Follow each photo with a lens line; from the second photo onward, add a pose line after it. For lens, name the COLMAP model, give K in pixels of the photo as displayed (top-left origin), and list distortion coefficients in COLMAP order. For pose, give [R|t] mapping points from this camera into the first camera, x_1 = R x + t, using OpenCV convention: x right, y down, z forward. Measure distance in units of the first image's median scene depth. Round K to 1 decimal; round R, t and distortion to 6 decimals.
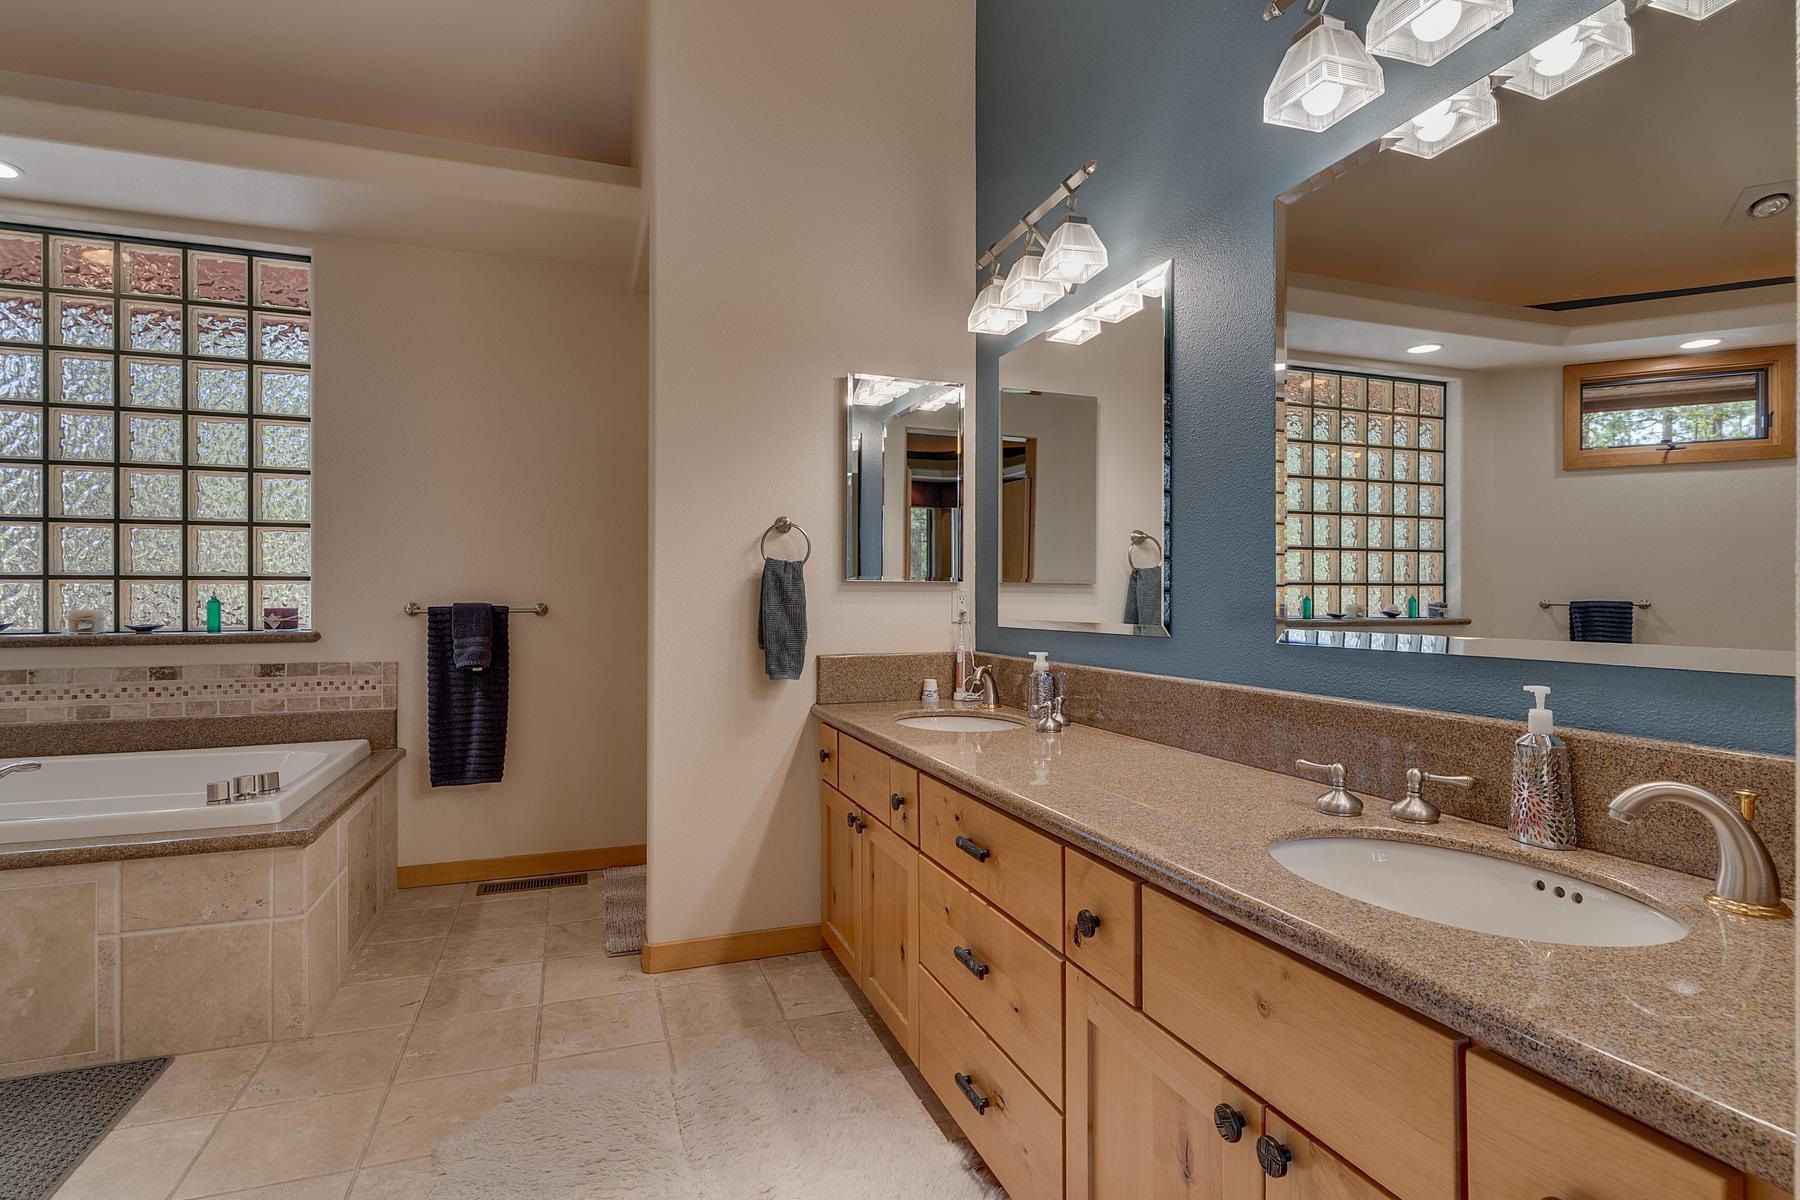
lens RADIAL K [[854.4, 0, 893.5], [0, 854.4, 592.5], [0, 0, 1]] dist [0.003644, 0.001244]
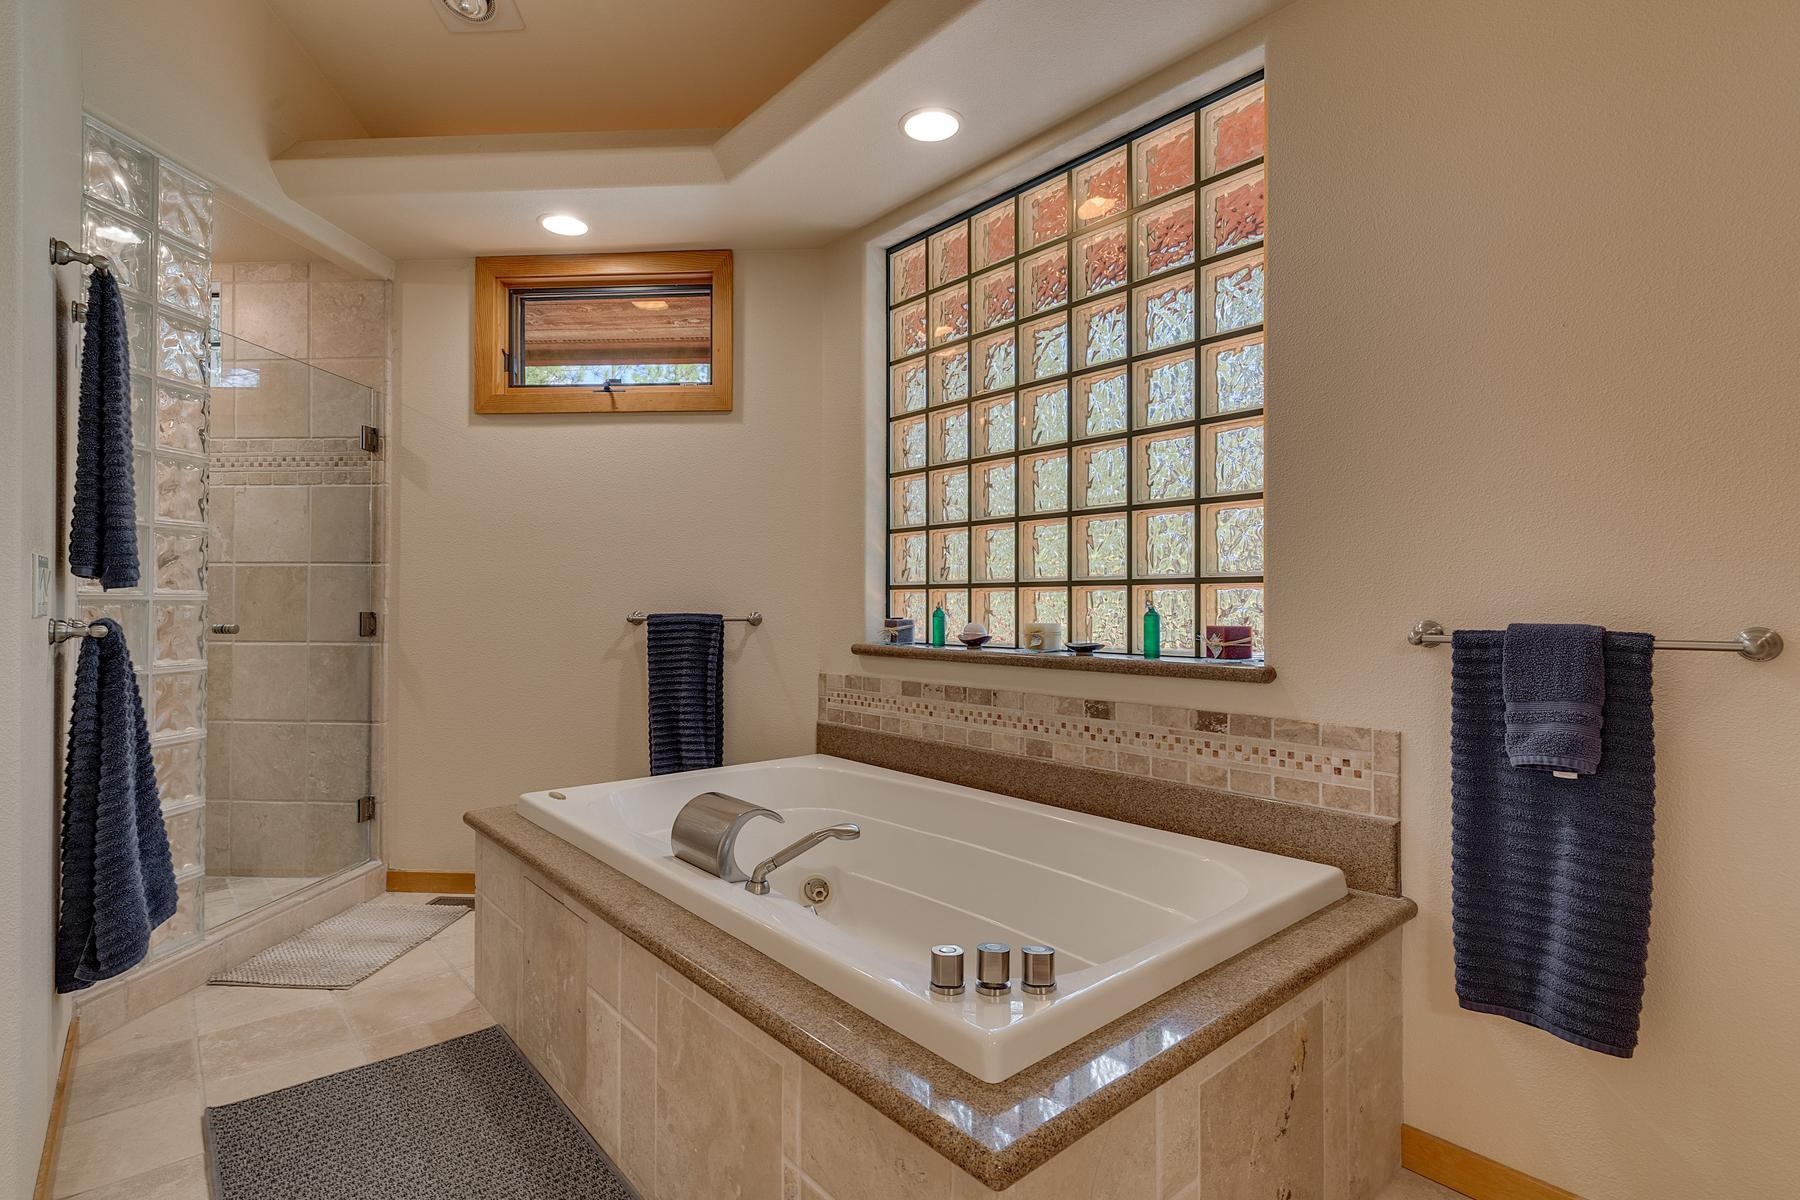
lens RADIAL K [[854.4, 0, 893.7], [0, 854.4, 597.9], [0, 0, 1]] dist [0.003644, 0.001244]
pose [[0.358385, -0.008014, -0.933540, -0.203438], [-0.003890, 0.999942, -0.010078, 0.004546], [0.933566, 0.007244, 0.358333, 0.533246]]
